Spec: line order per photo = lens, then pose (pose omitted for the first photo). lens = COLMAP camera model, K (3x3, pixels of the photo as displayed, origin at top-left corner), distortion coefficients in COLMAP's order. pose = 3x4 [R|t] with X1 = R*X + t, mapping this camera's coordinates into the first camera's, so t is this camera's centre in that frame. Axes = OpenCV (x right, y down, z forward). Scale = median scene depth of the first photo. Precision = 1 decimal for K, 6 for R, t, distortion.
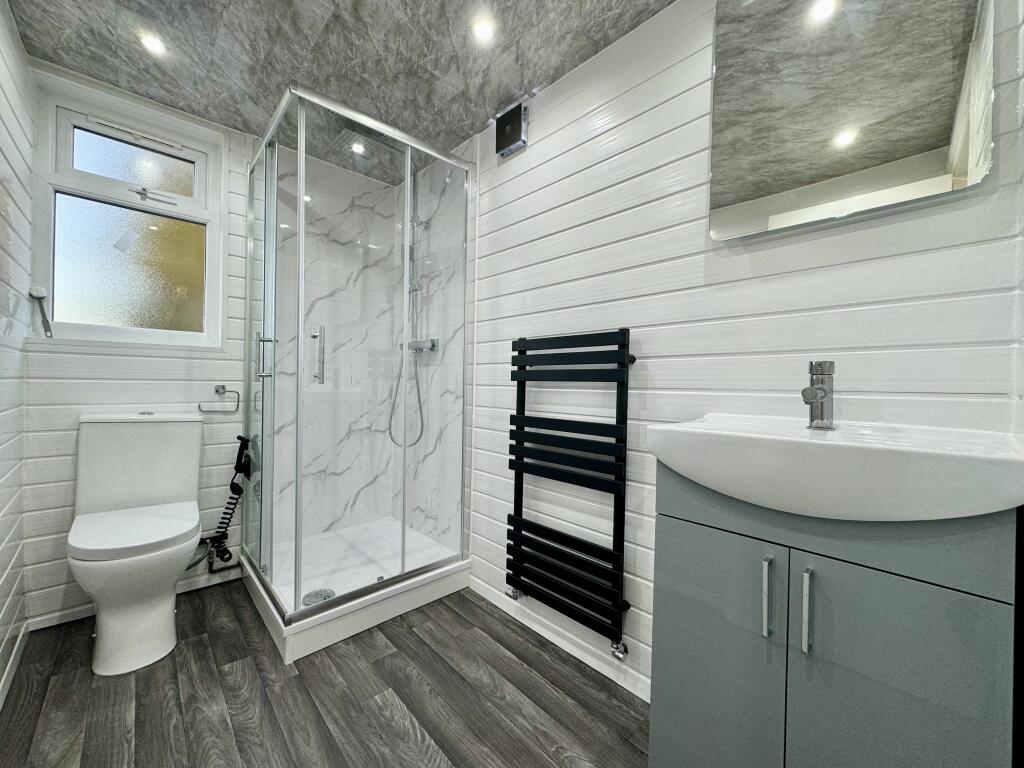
lens RADIAL K [[407.5, 0, 515.1], [0, 407.5, 381.5], [0, 0, 1]] dist [0.002146, 0.003060]
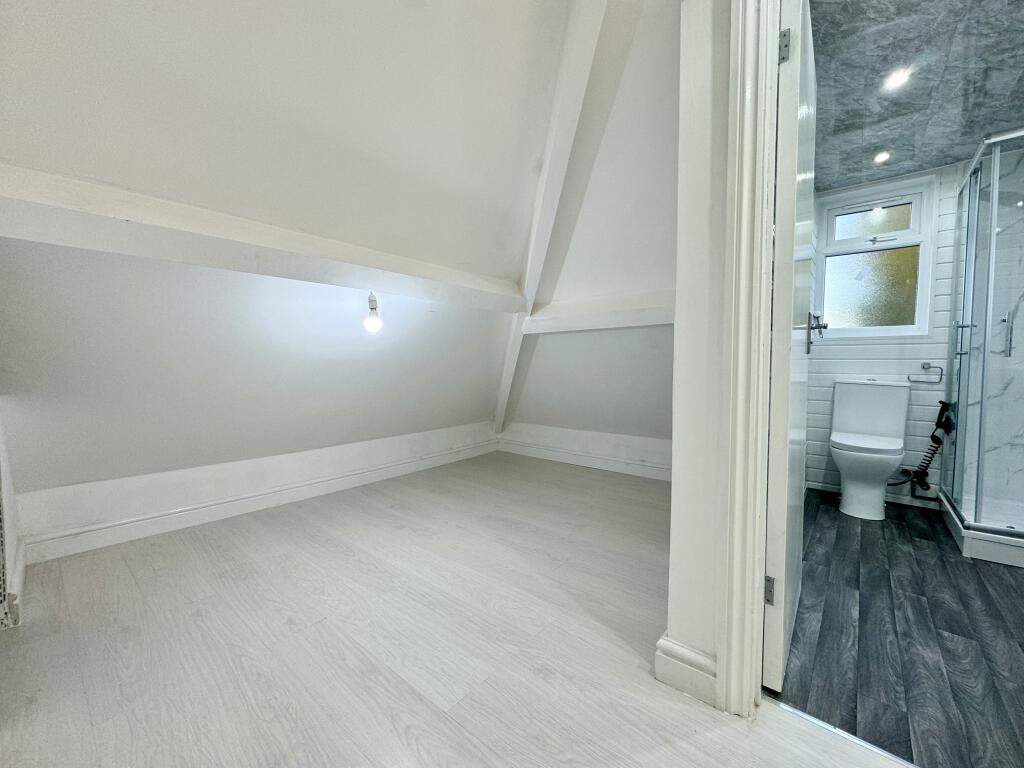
lens RADIAL K [[407.5, 0, 508.8], [0, 407.5, 381.6], [0, 0, 1]] dist [0.002146, 0.003060]
pose [[0.100904, 0.026573, -0.994541, 0.503189], [-0.003631, 0.999646, 0.026341, 0.041940], [0.994890, 0.000953, 0.100965, -0.525440]]
